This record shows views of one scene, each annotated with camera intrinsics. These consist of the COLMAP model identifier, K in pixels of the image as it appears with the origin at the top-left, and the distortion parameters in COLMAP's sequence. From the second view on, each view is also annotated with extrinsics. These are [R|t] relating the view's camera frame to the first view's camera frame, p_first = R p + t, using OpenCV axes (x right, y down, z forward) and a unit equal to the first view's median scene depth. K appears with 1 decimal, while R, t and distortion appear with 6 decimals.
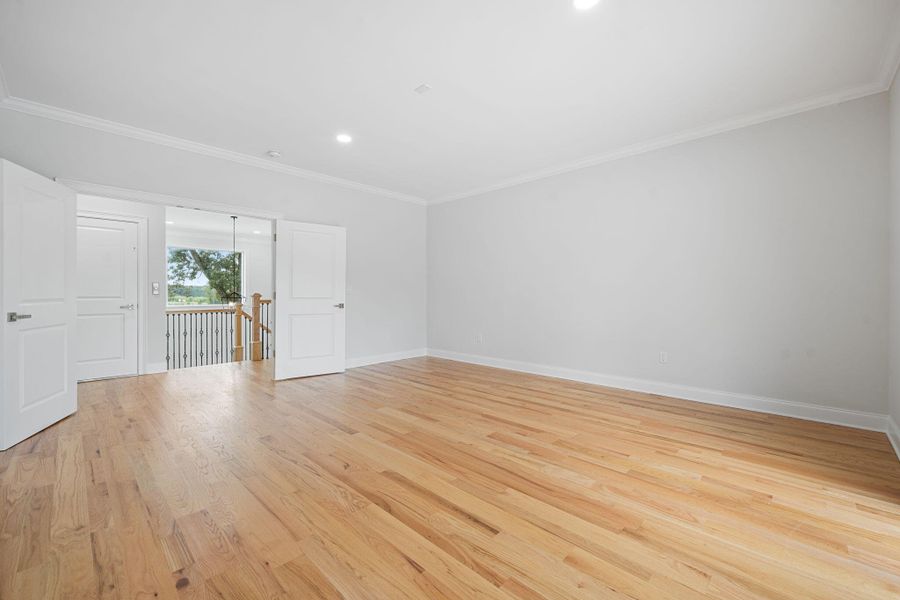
lens RADIAL K [[368.2, 0, 441.1], [0, 368.2, 297.2], [0, 0, 1]] dist [0.000020, -0.000021]
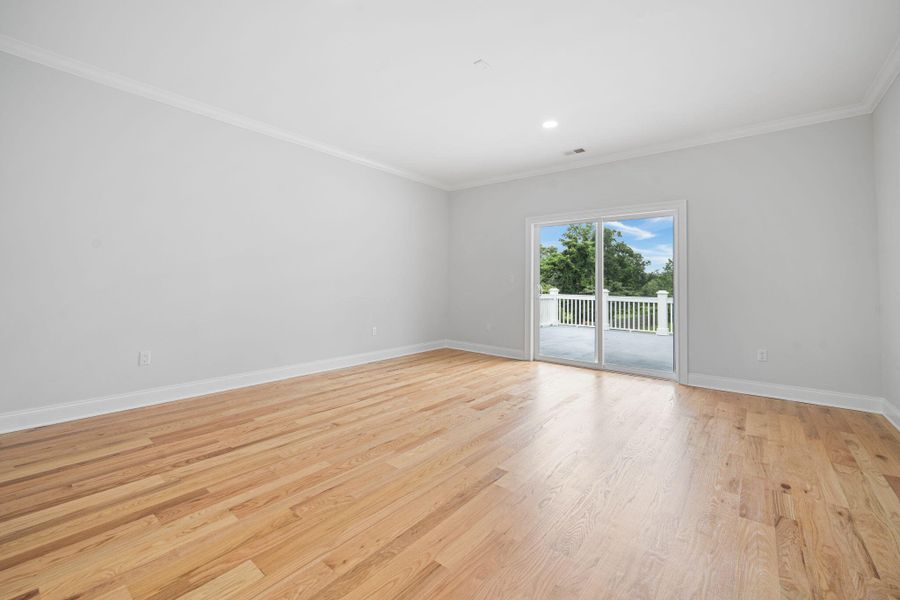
lens RADIAL K [[376.4, 0, 450.3], [0, 376.4, 282.7], [0, 0, 1]] dist [-0.000164, -0.000033]
pose [[-0.097872, 0.003077, 0.995194, -0.810859], [-0.005034, 0.999981, -0.003587, -0.004340], [-0.995186, -0.005361, -0.097854, 0.974558]]
